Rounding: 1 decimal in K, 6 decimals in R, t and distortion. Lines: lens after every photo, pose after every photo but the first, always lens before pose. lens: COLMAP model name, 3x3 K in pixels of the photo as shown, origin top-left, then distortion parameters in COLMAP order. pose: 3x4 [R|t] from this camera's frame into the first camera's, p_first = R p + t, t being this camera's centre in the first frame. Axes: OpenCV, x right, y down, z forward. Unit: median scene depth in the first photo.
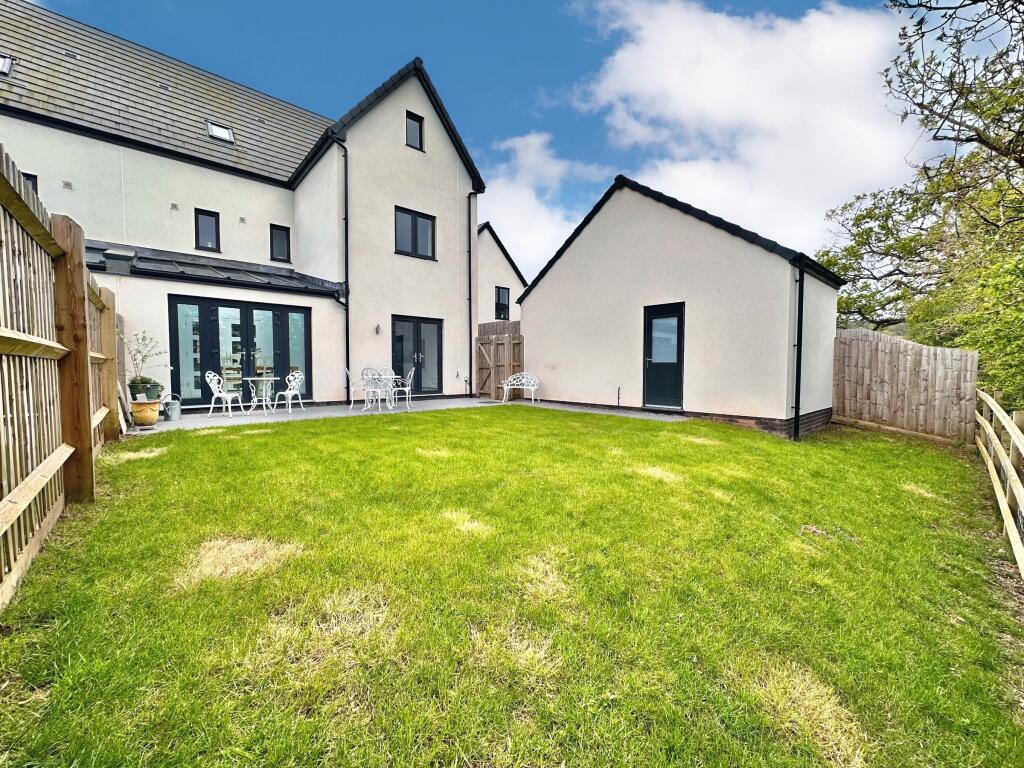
lens RADIAL K [[407.4, 0, 512.0], [0, 407.4, 384.0], [0, 0, 1]] dist [0.011167, -0.000078]
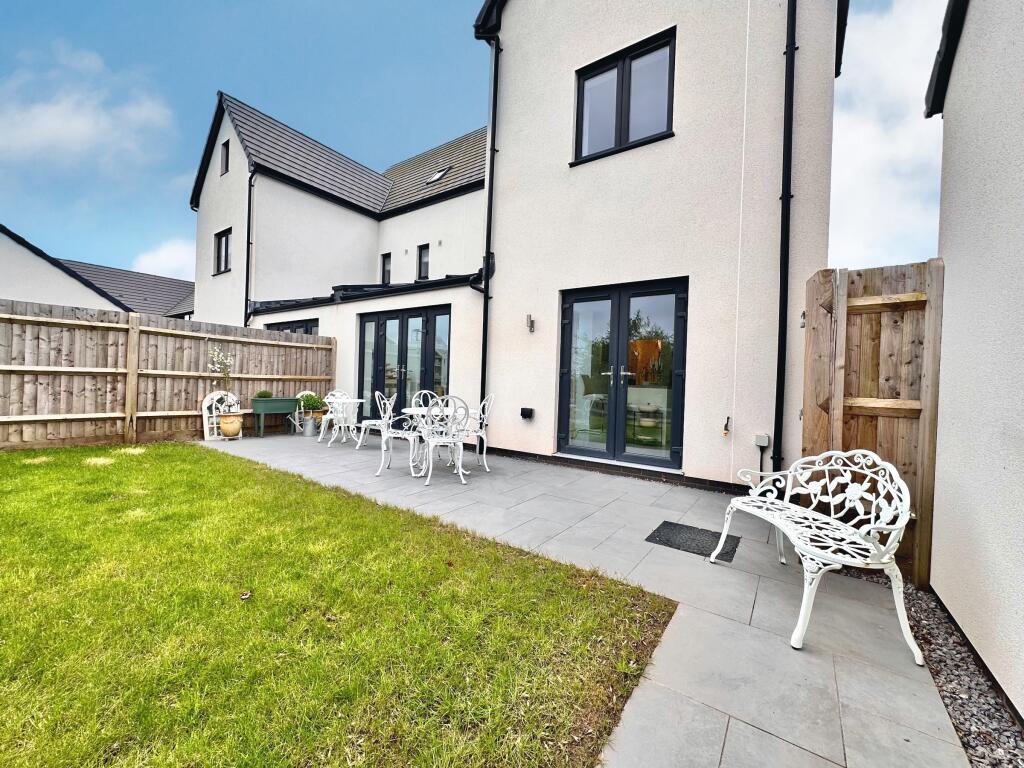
lens RADIAL K [[407.4, 0, 512.0], [0, 407.4, 384.0], [0, 0, 1]] dist [0.011167, -0.000078]
pose [[0.228724, 0.010684, -0.973433, 0.185081], [-0.076754, 0.997025, -0.007092, -0.047645], [0.970461, 0.076337, 0.228863, 0.837663]]
